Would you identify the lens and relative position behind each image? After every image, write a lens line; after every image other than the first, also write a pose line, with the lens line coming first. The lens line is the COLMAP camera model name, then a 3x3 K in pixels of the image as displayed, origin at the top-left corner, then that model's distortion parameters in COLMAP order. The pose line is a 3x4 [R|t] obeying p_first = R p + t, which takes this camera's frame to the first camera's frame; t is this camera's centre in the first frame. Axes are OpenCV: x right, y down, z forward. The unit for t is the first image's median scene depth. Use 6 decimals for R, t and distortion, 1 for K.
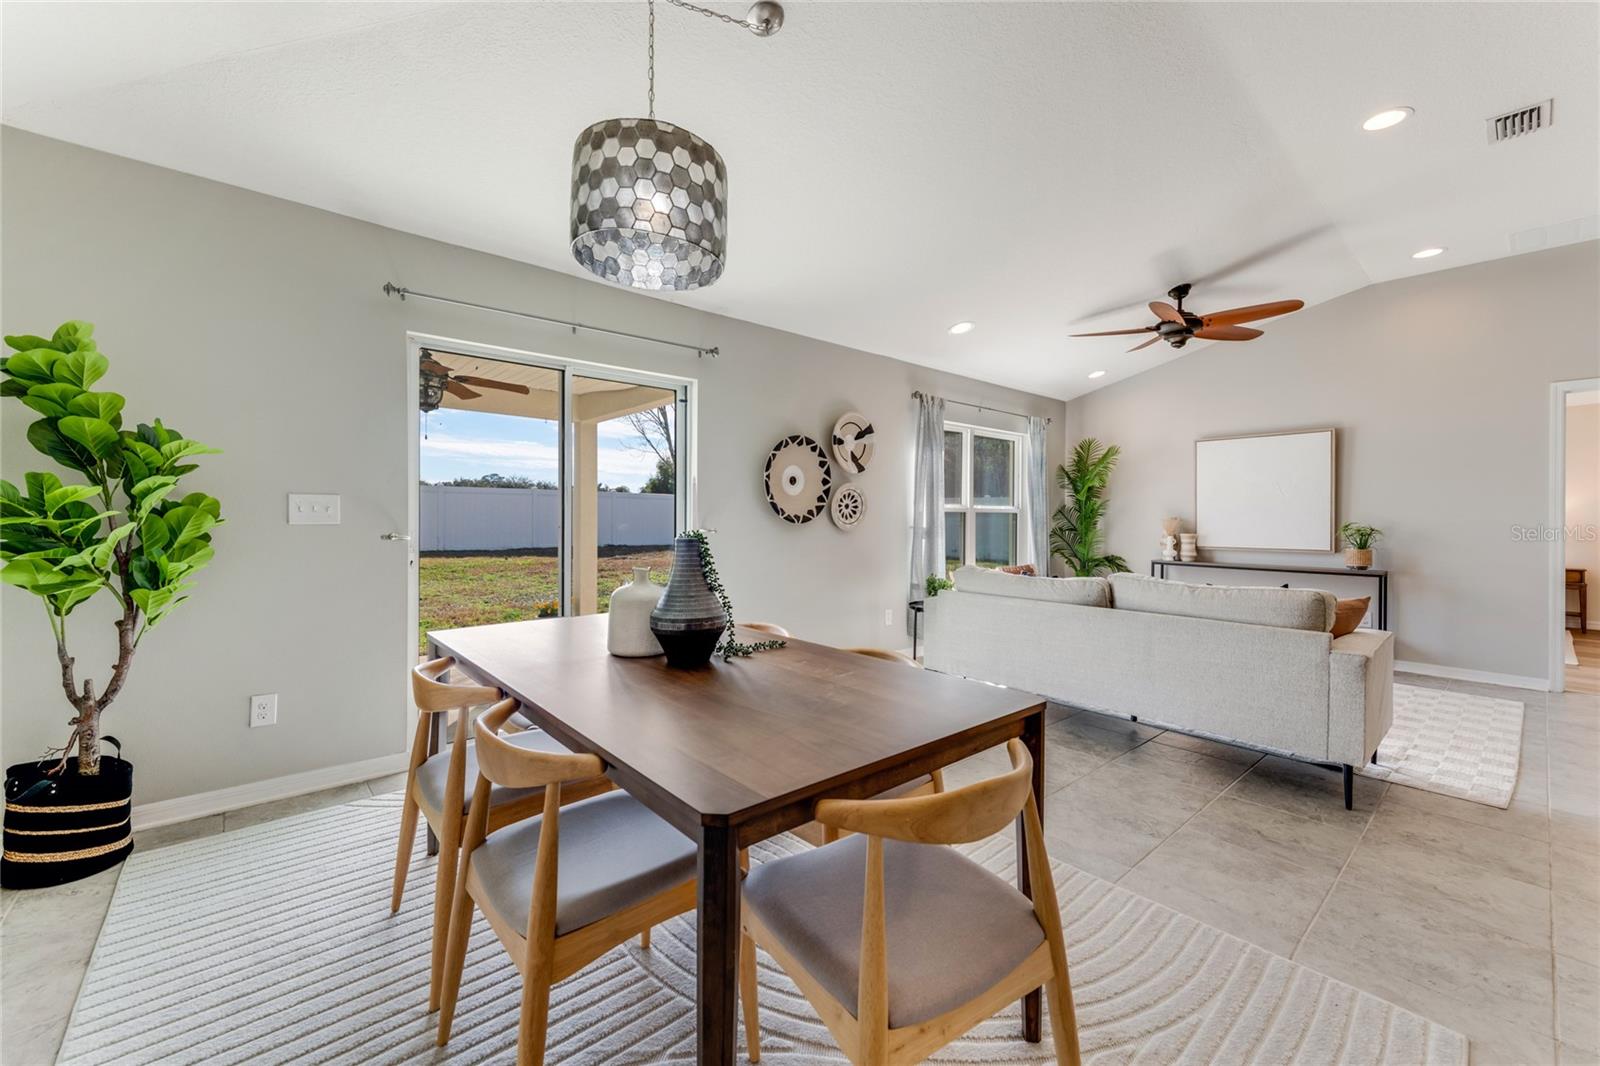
lens RADIAL K [[647.9, 0, 791.3], [0, 647.9, 508.7], [0, 0, 1]] dist [0.005585, -0.002447]
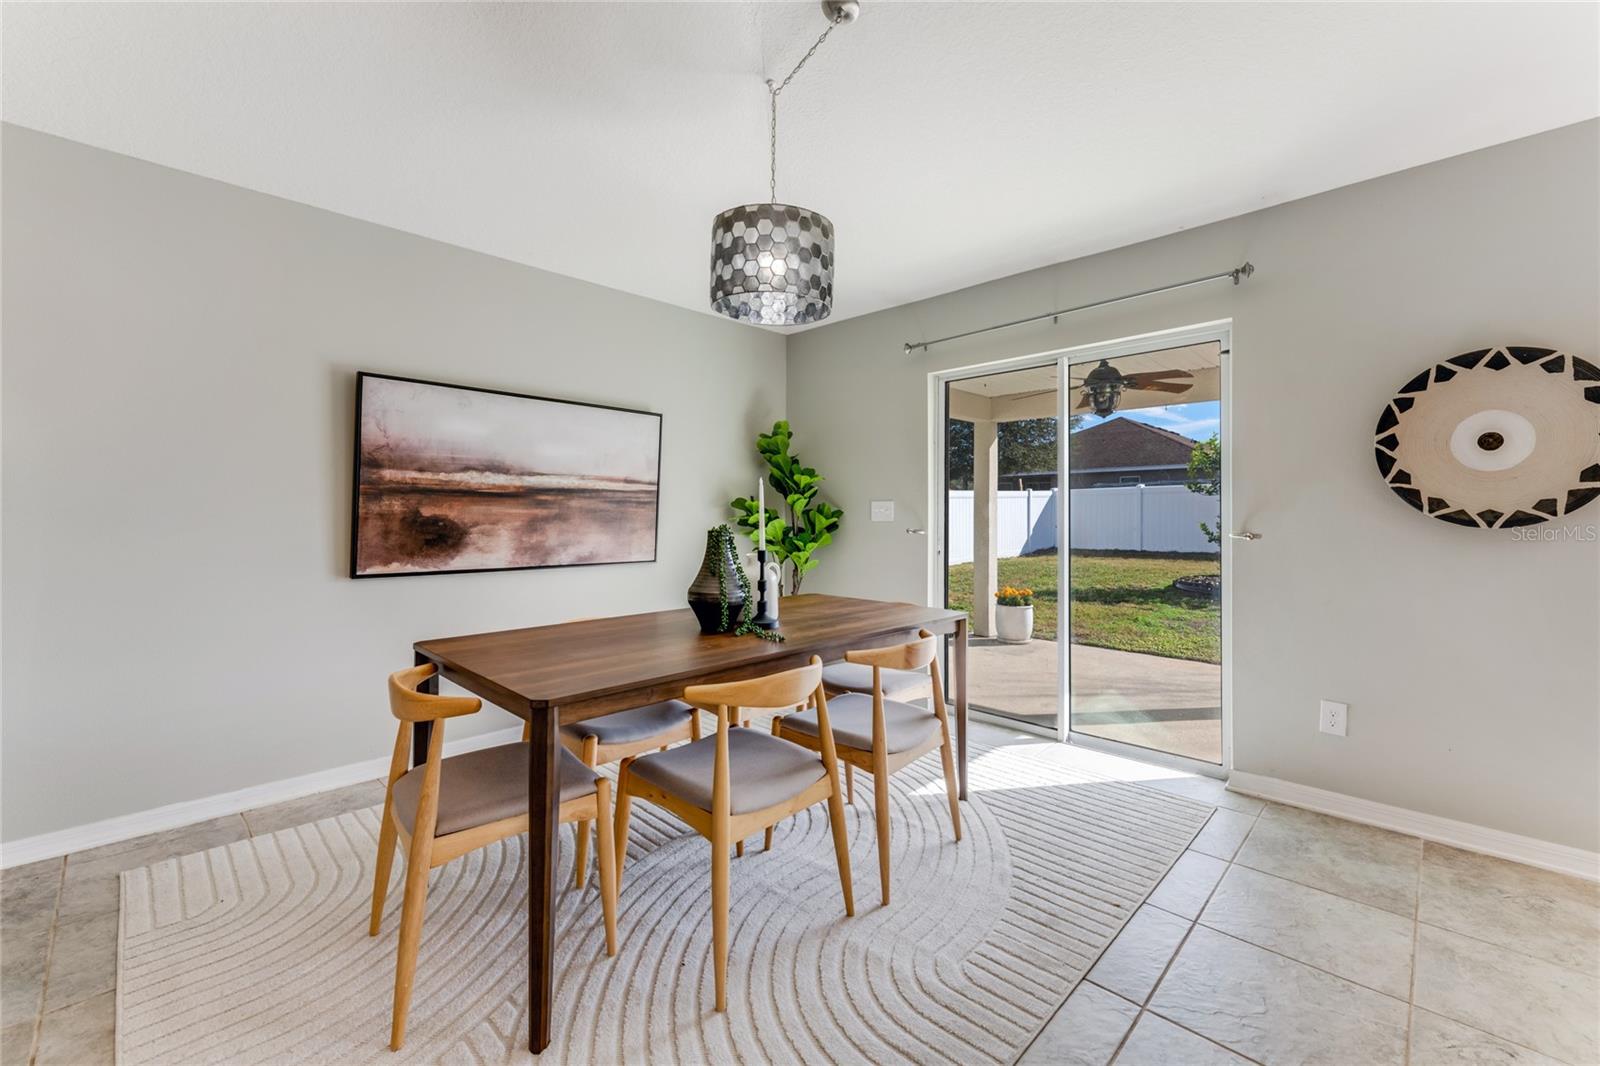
lens RADIAL K [[647.9, 0, 811.8], [0, 647.9, 515.1], [0, 0, 1]] dist [0.005585, -0.002447]
pose [[0.077490, -0.008445, -0.996957, 0.420909], [0.008555, 0.999933, -0.007805, 0.011443], [0.996956, -0.007924, 0.077557, 0.404497]]
